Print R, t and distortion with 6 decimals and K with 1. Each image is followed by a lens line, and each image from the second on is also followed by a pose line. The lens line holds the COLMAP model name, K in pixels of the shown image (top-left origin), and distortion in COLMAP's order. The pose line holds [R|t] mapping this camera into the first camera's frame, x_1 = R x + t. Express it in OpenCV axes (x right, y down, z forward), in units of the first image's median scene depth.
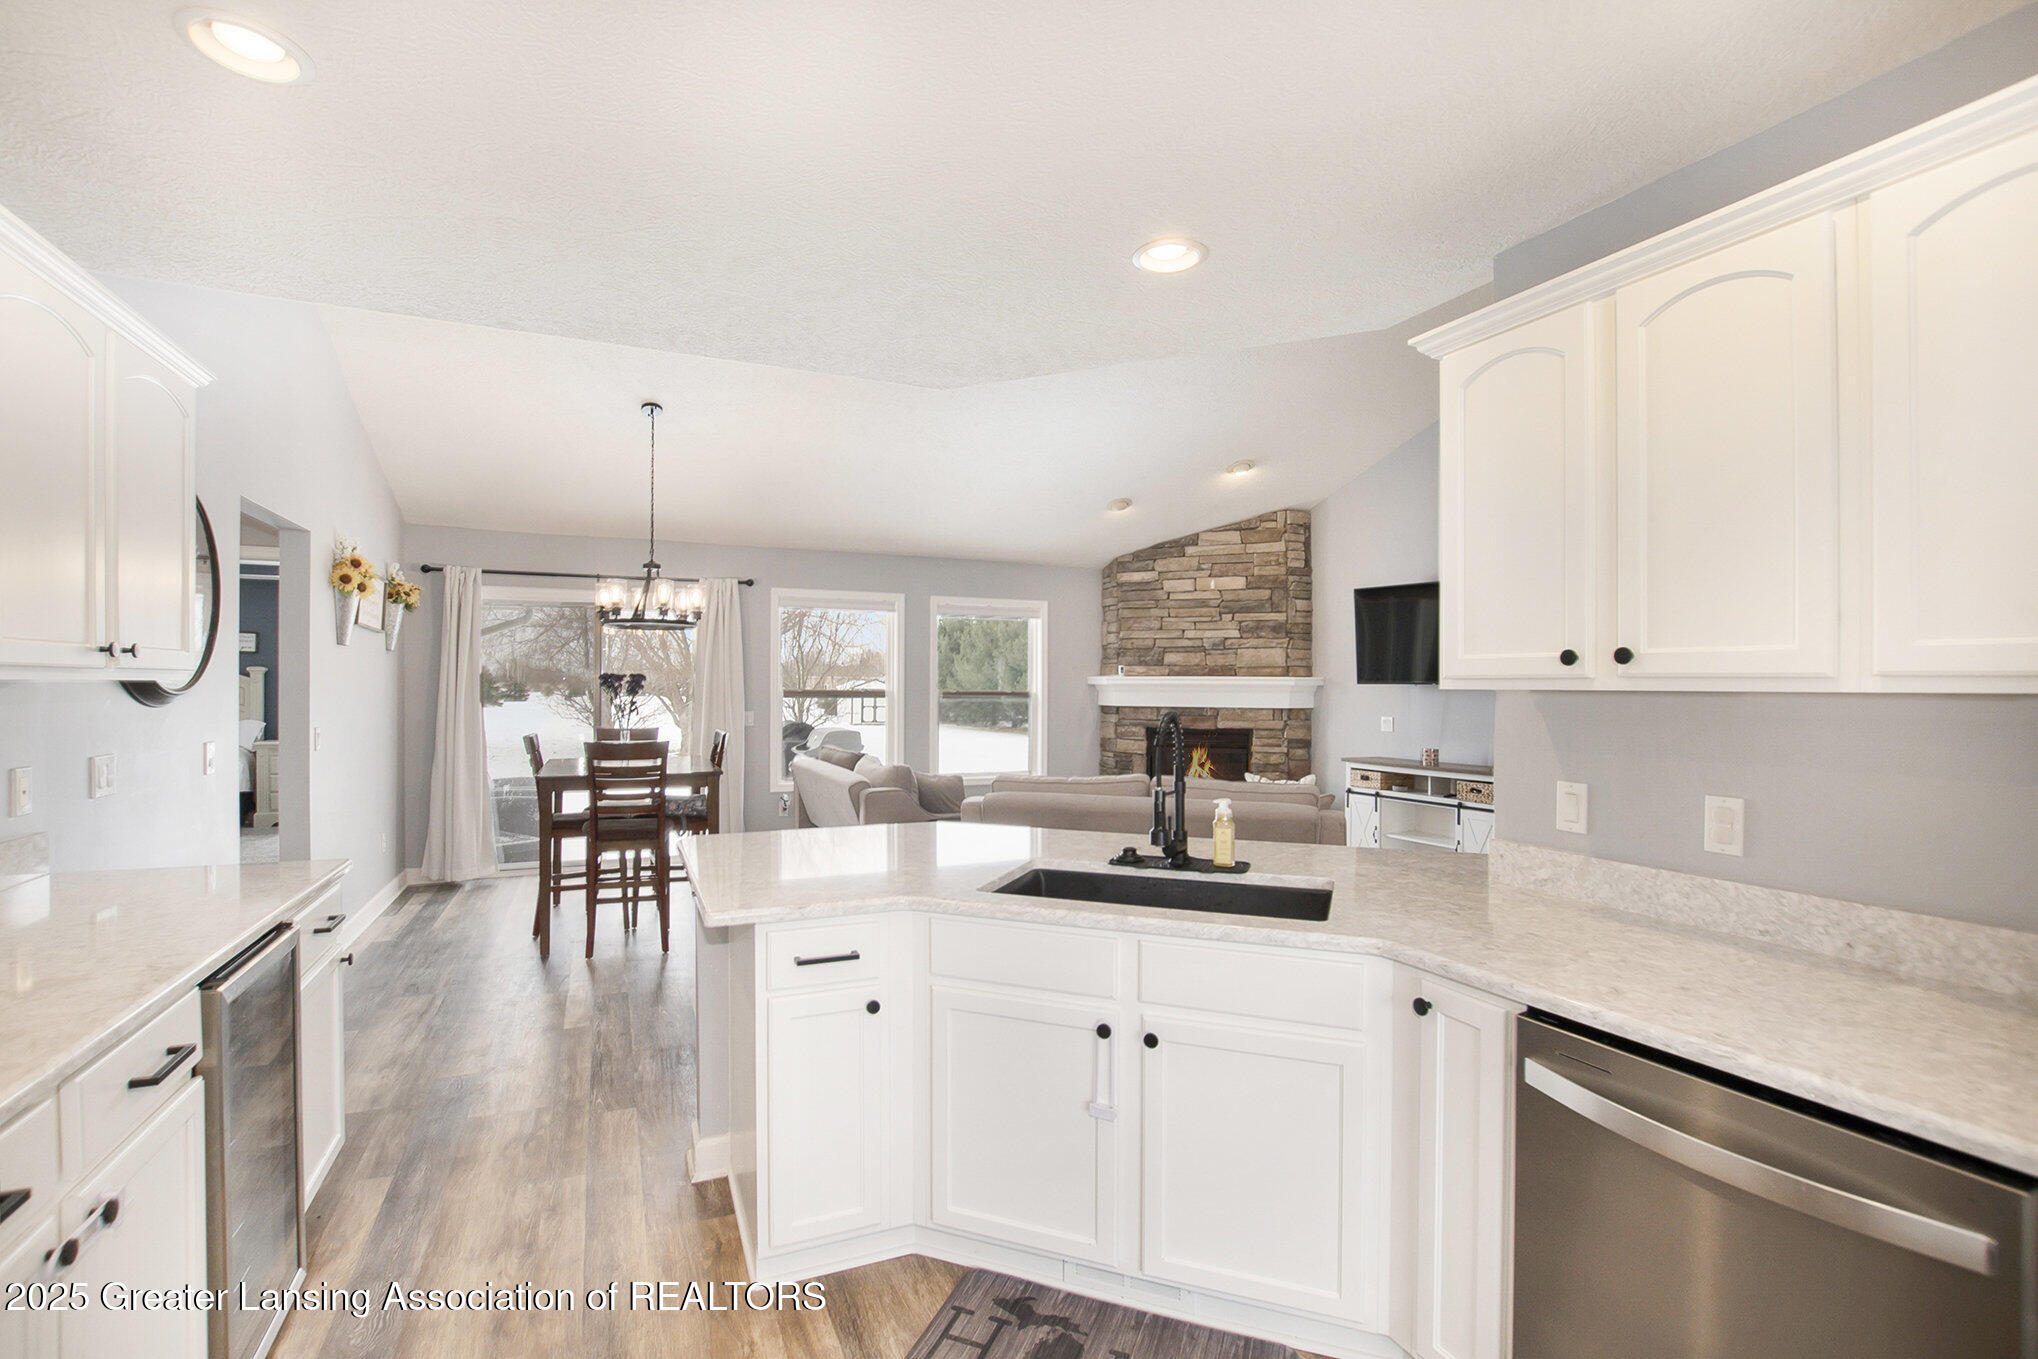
lens RADIAL K [[928.7, 0, 1014.7], [0, 928.7, 696.2], [0, 0, 1]] dist [0.000294, -0.000038]
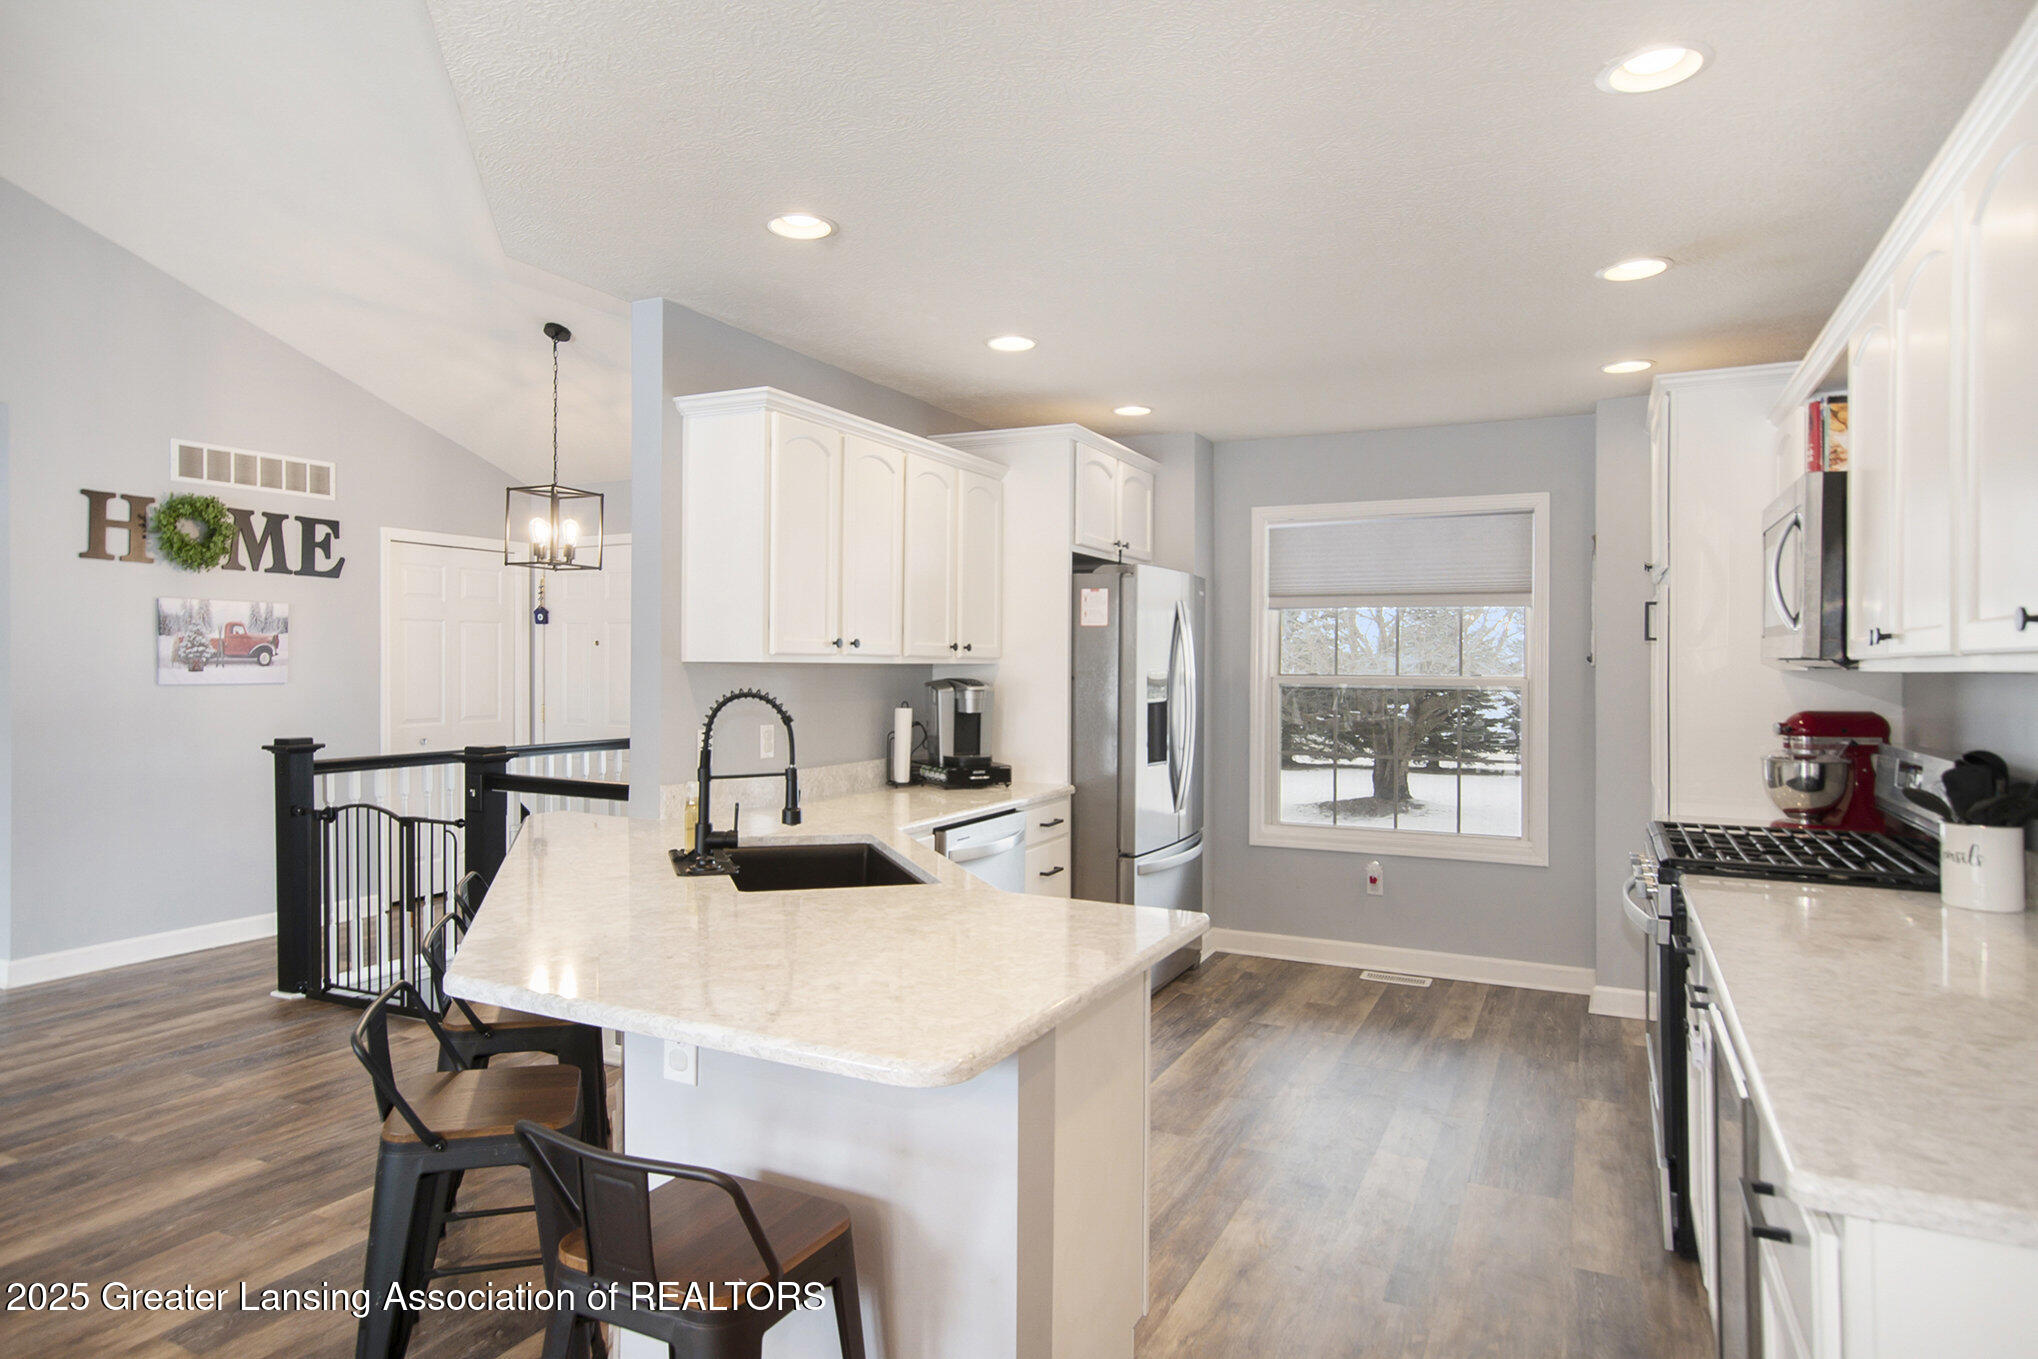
lens RADIAL K [[1180.3, 0, 1013.7], [0, 1180.3, 664.7], [0, 0, 1]] dist [0.056845, -0.024017]
pose [[-0.634812, -0.013265, 0.772553, -1.262330], [-0.007412, 0.999911, 0.011079, -0.028353], [-0.772631, 0.001307, -0.634854, 2.156175]]
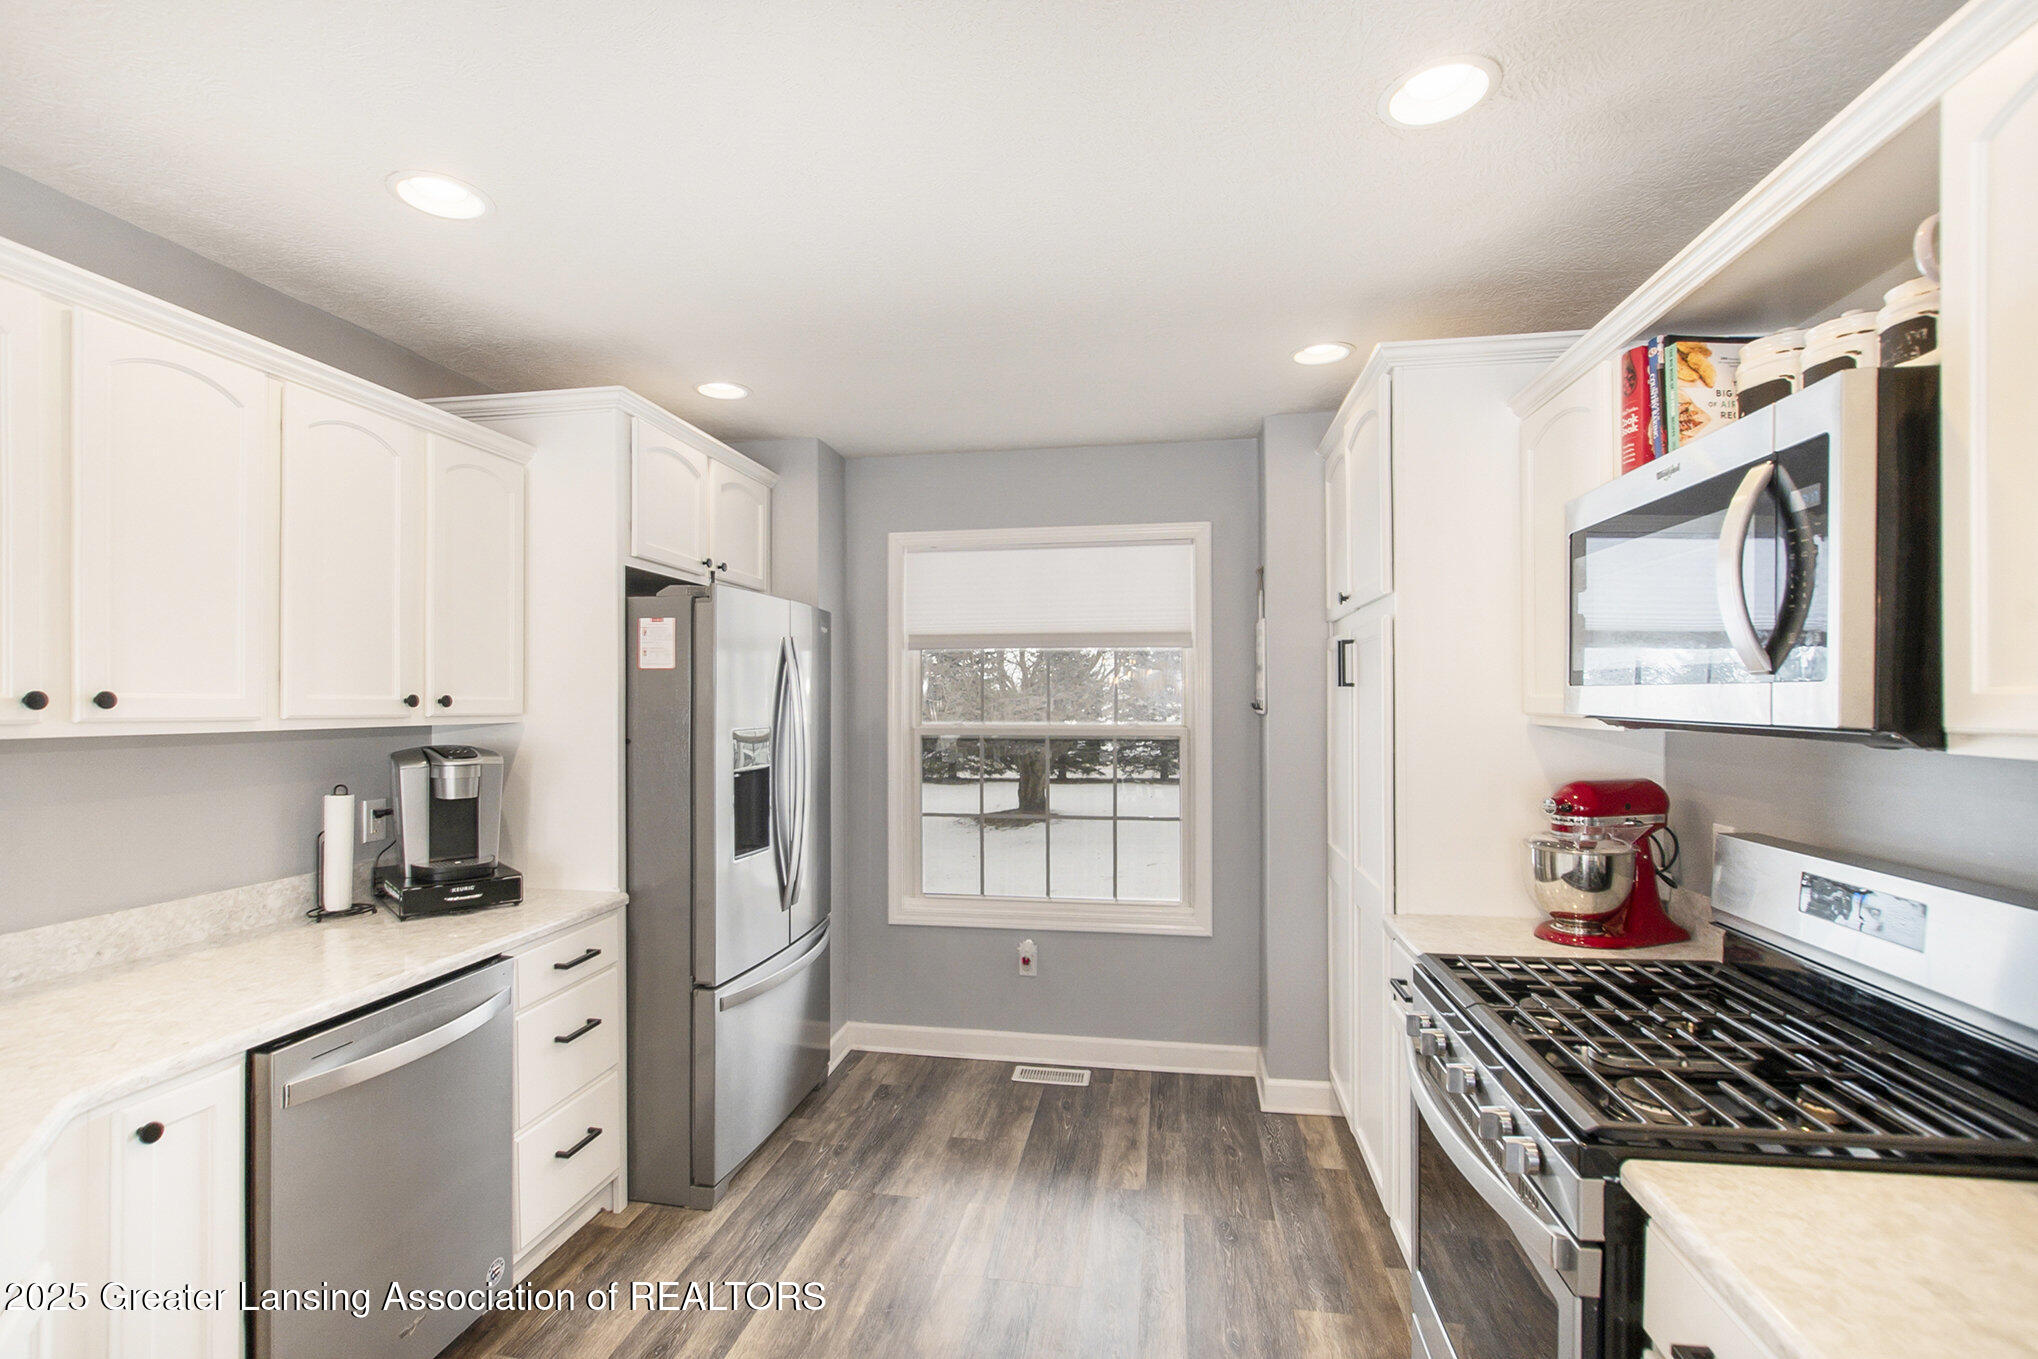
lens RADIAL K [[928.7, 0, 1014.7], [0, 928.7, 696.2], [0, 0, 1]] dist [0.000294, -0.000038]
pose [[-0.830116, -0.001226, 0.557589, -0.641449], [0.001856, 0.999986, 0.004962, -0.049907], [-0.557587, 0.005154, -0.830102, 1.250870]]
